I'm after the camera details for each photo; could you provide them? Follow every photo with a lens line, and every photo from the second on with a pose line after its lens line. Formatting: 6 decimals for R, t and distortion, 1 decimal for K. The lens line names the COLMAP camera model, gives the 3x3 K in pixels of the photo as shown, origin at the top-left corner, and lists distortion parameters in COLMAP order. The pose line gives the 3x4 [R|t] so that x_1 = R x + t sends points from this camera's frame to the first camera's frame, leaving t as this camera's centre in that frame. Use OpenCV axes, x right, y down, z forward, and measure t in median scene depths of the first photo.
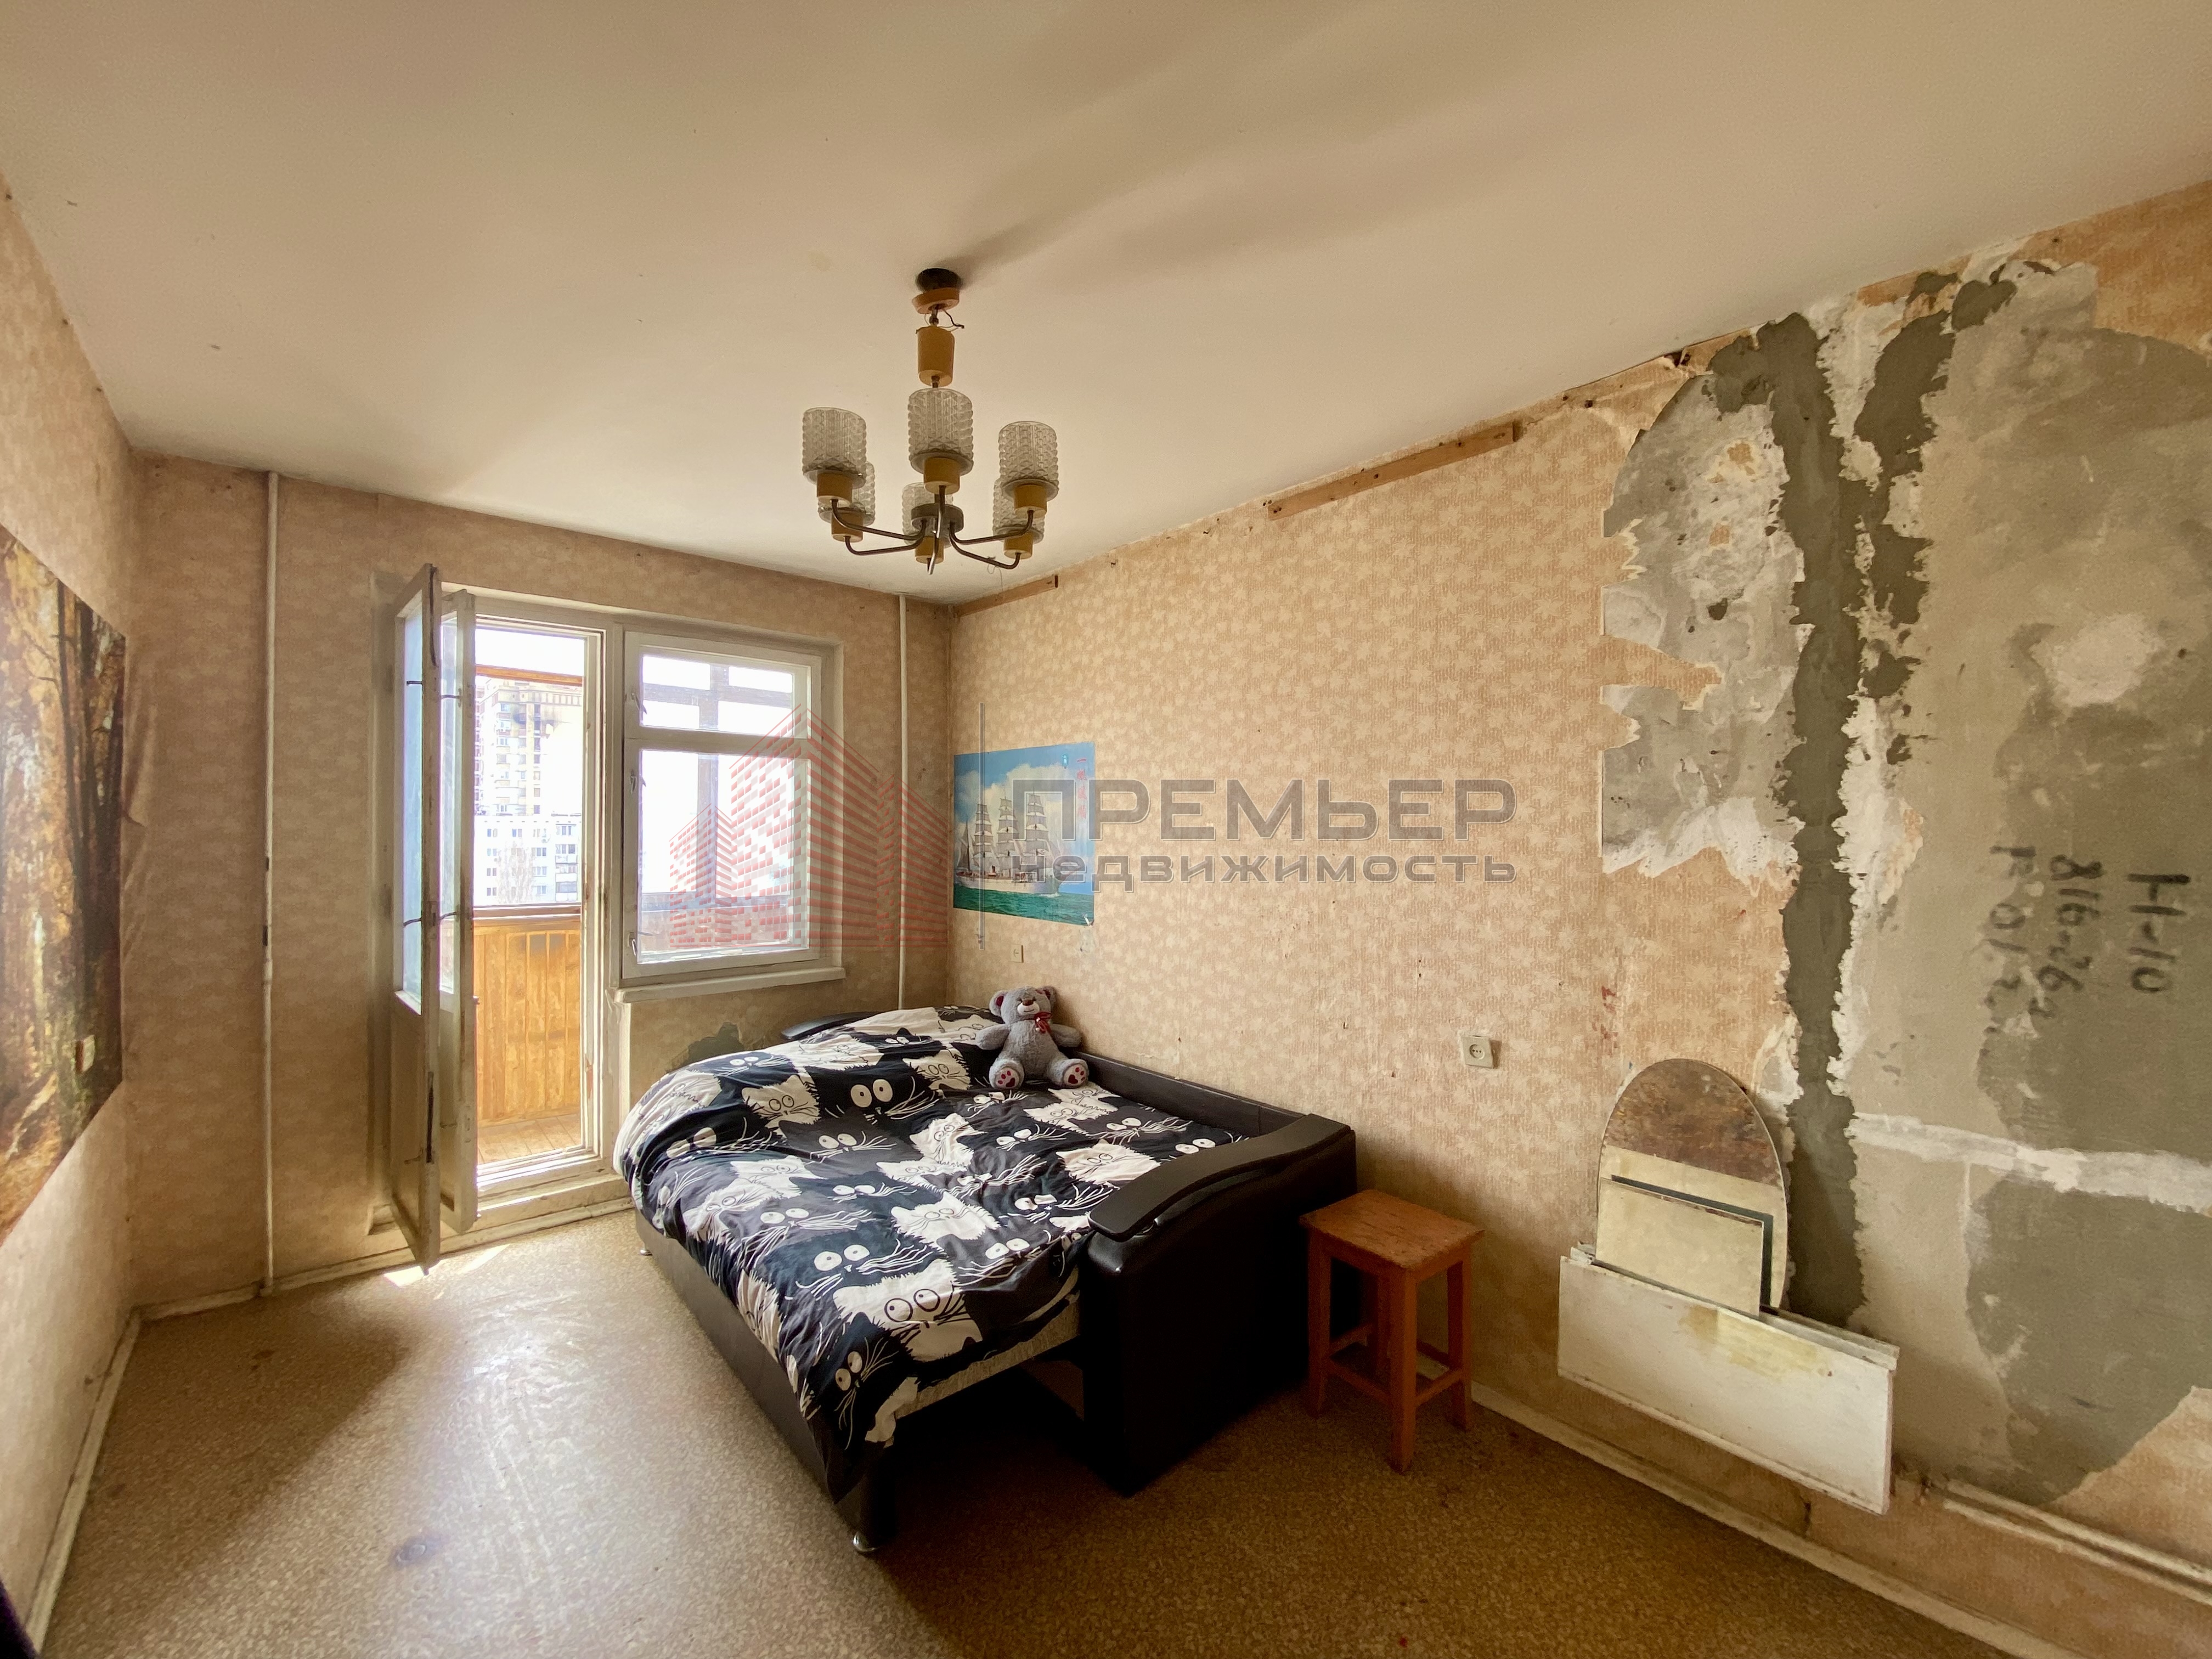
lens RADIAL K [[893.0, 0, 1100.2], [0, 893.0, 826.7], [0, 0, 1]] dist [0.019200, -0.020125]
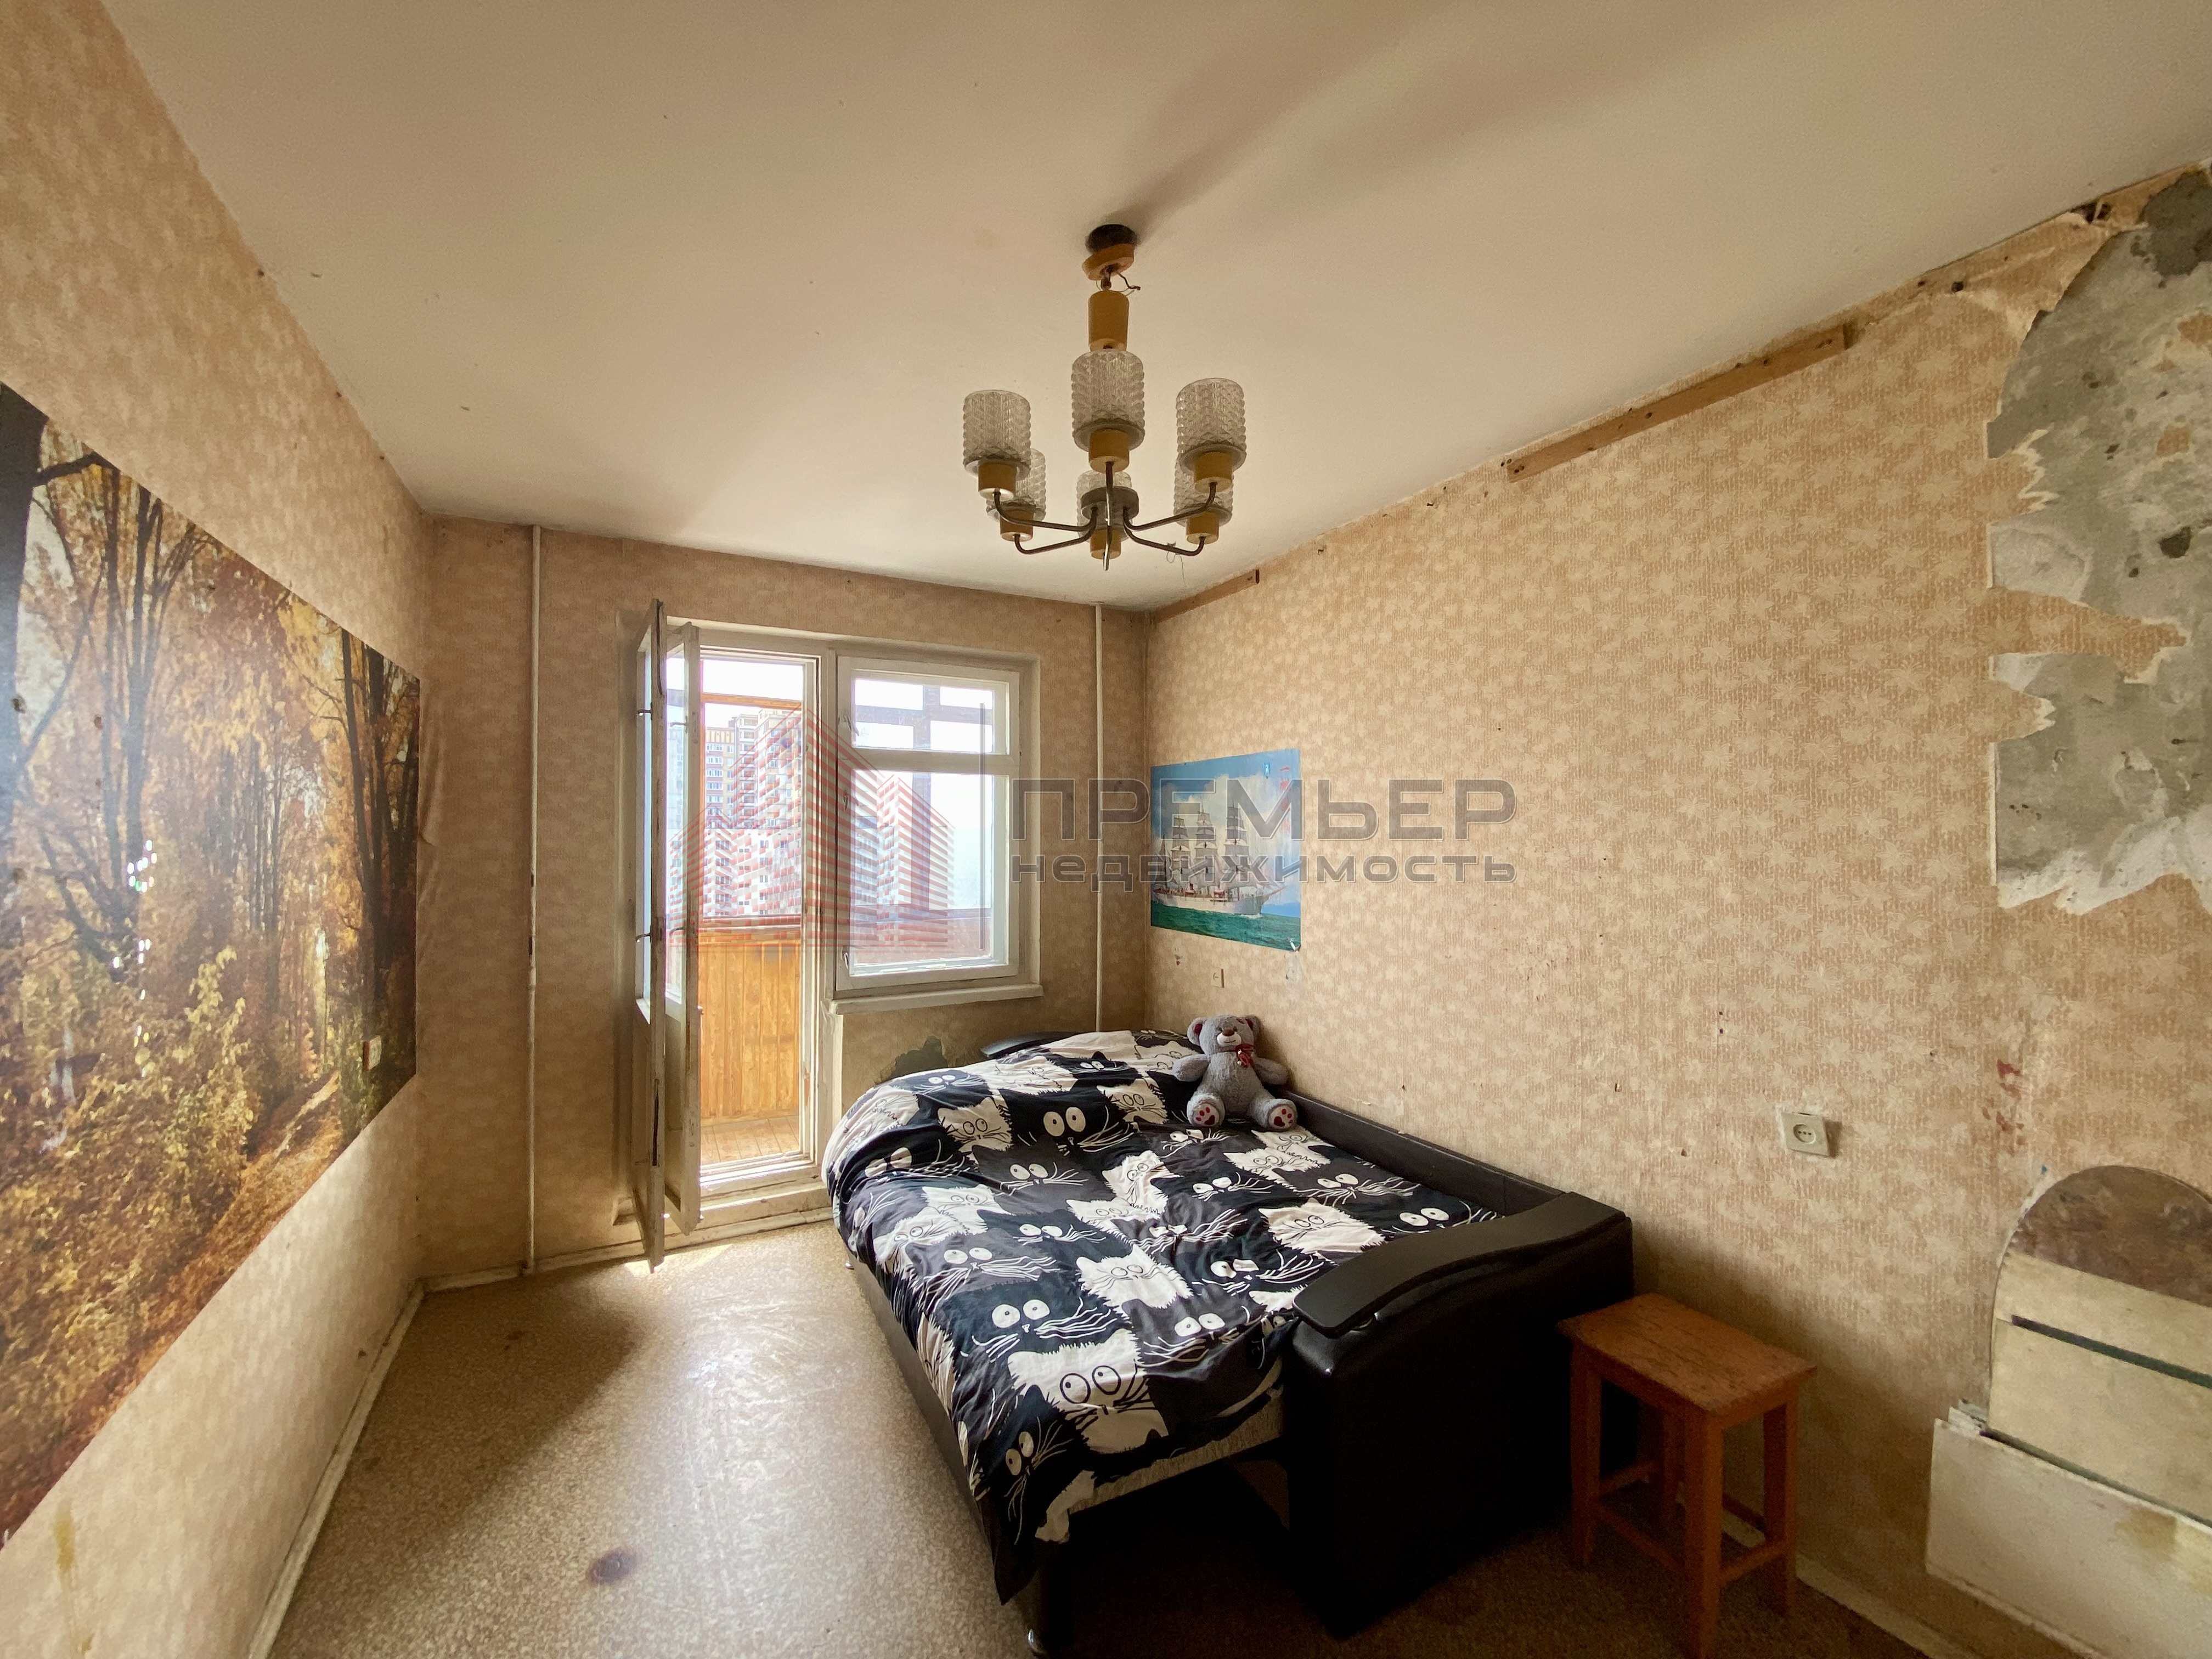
lens RADIAL K [[893.0, 0, 1100.2], [0, 893.0, 826.7], [0, 0, 1]] dist [0.019200, -0.020125]
pose [[0.971854, -0.007685, -0.235459, 0.012207], [0.005320, 0.999929, -0.010678, -0.010499], [0.235524, 0.009125, 0.971826, 0.104143]]
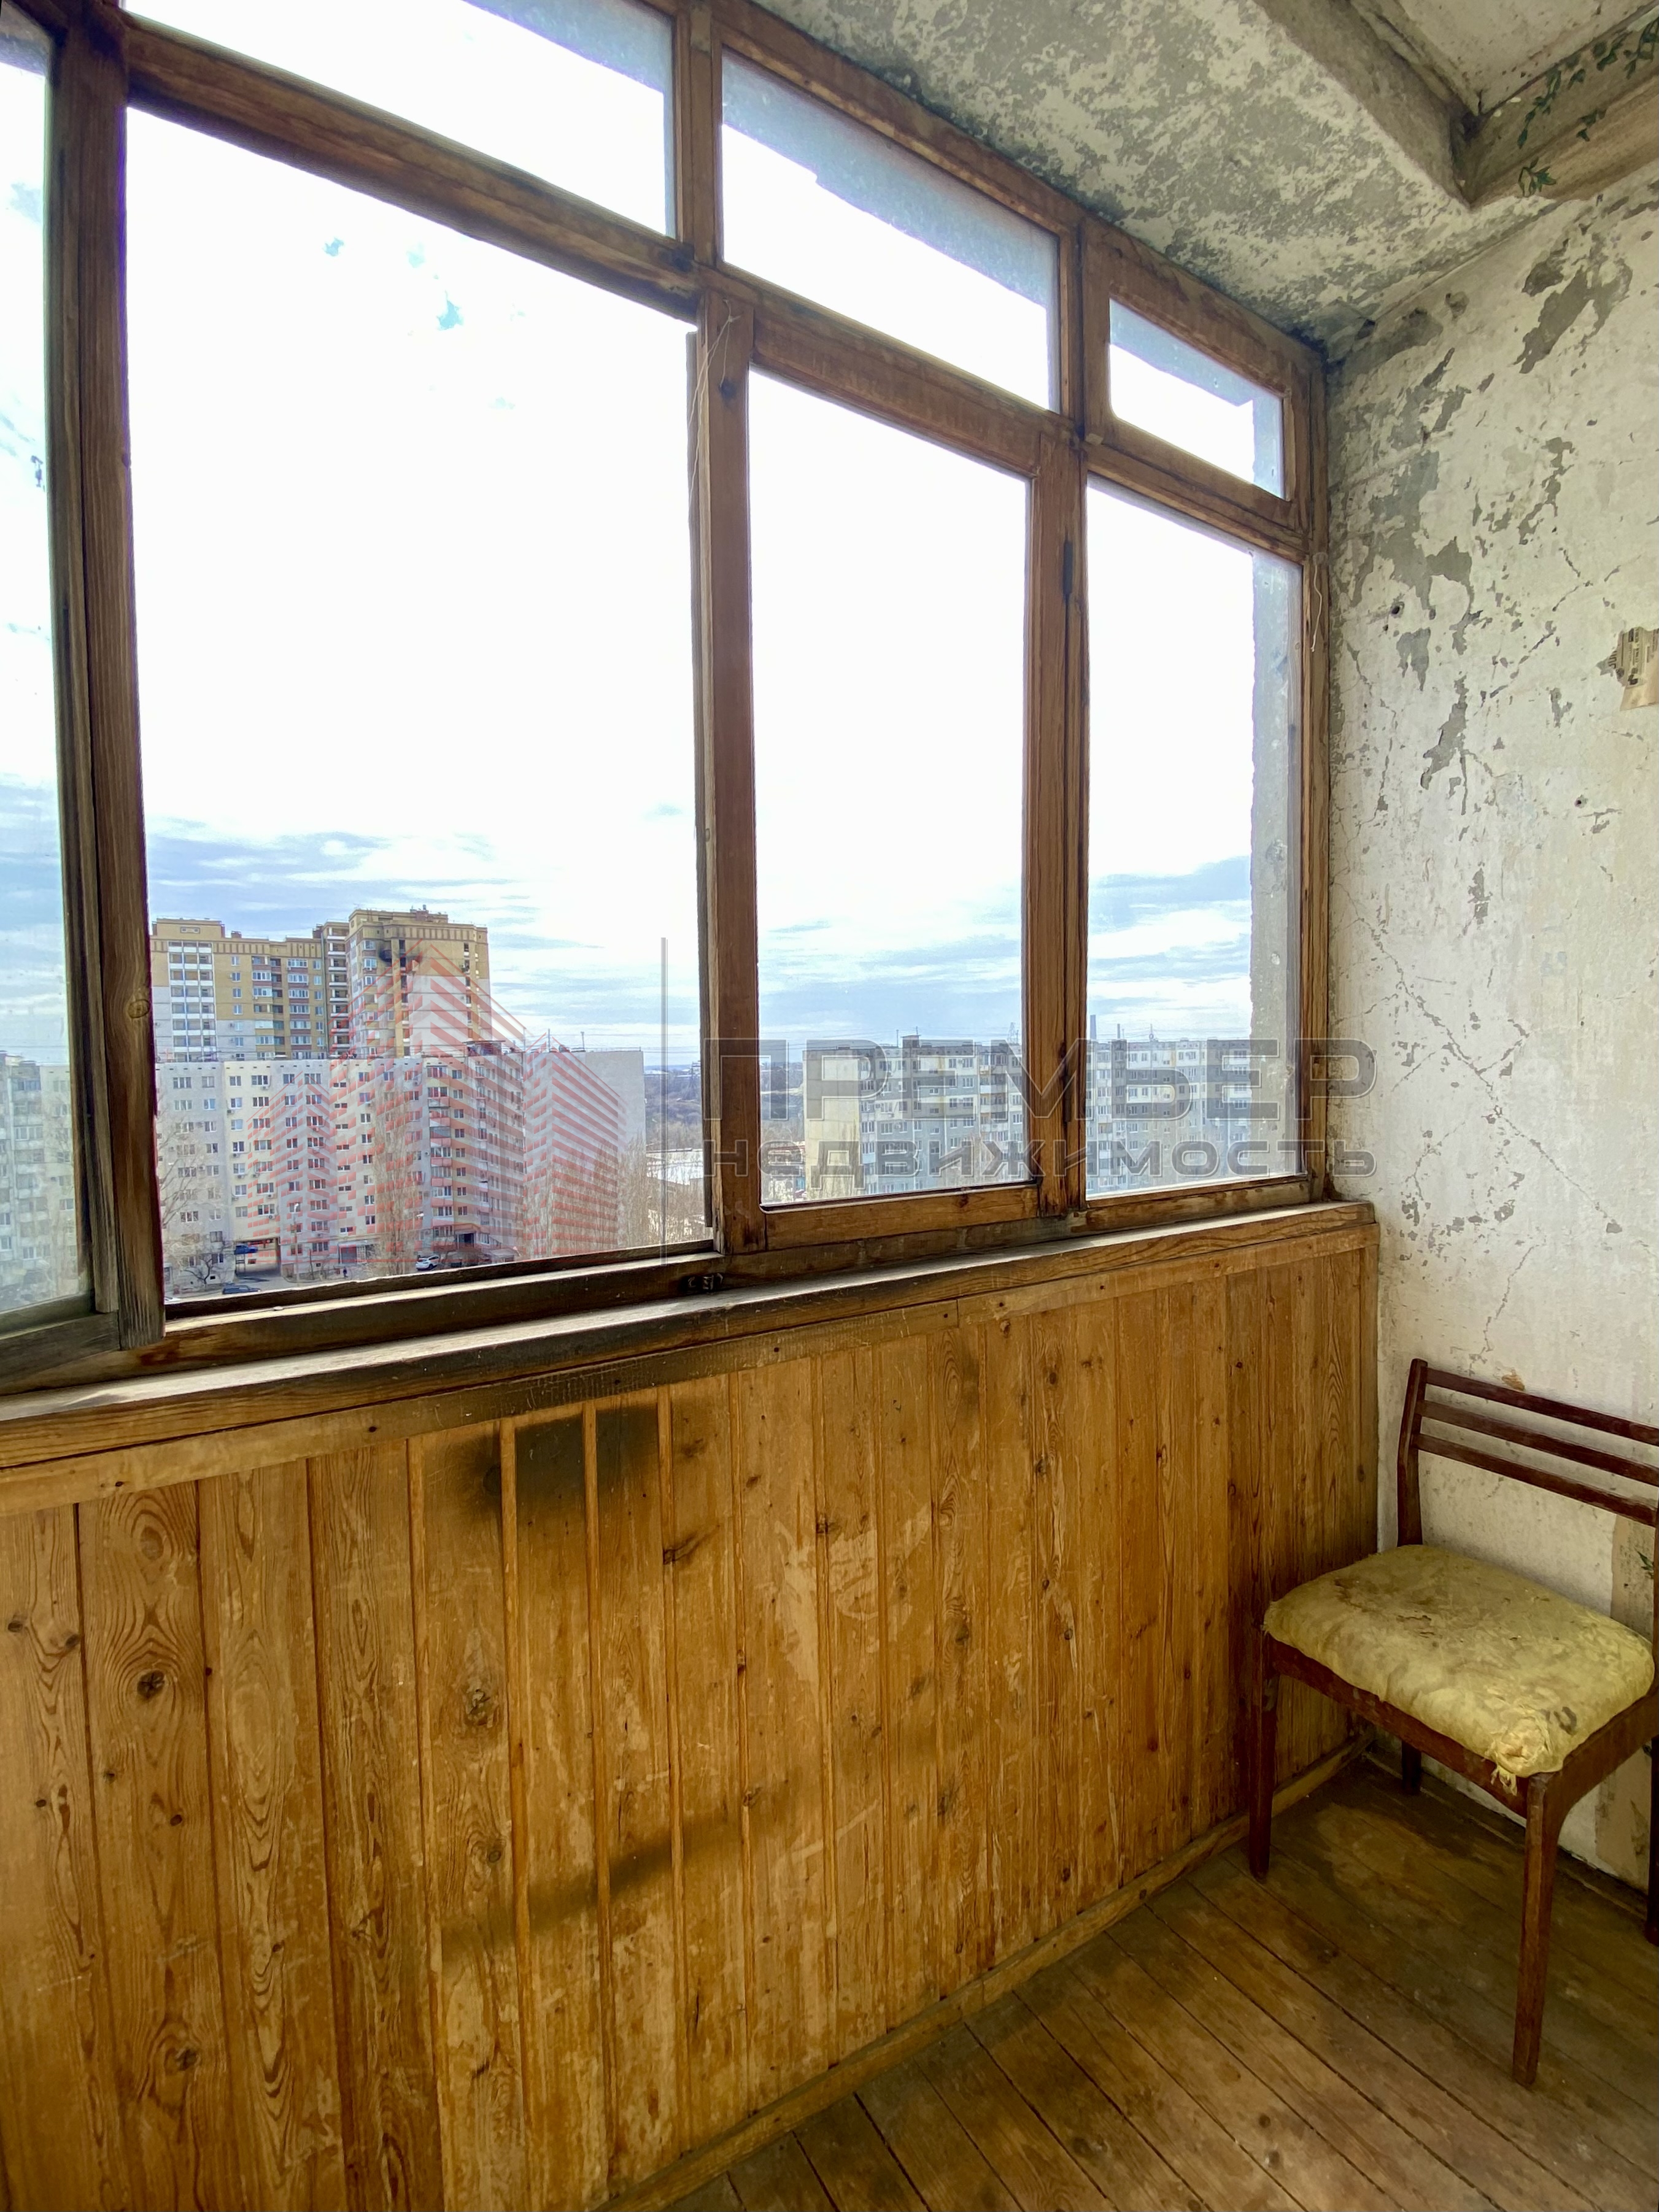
lens RADIAL K [[1014.1, 0, 831.1], [0, 1014.1, 1105.2], [0, 0, 1]] dist [-0.000408, -0.000037]
pose [[0.985808, -0.026274, -0.165805, -0.979208], [0.034971, 0.998149, 0.049754, 0.073642], [0.164191, -0.054846, 0.984903, 1.476066]]
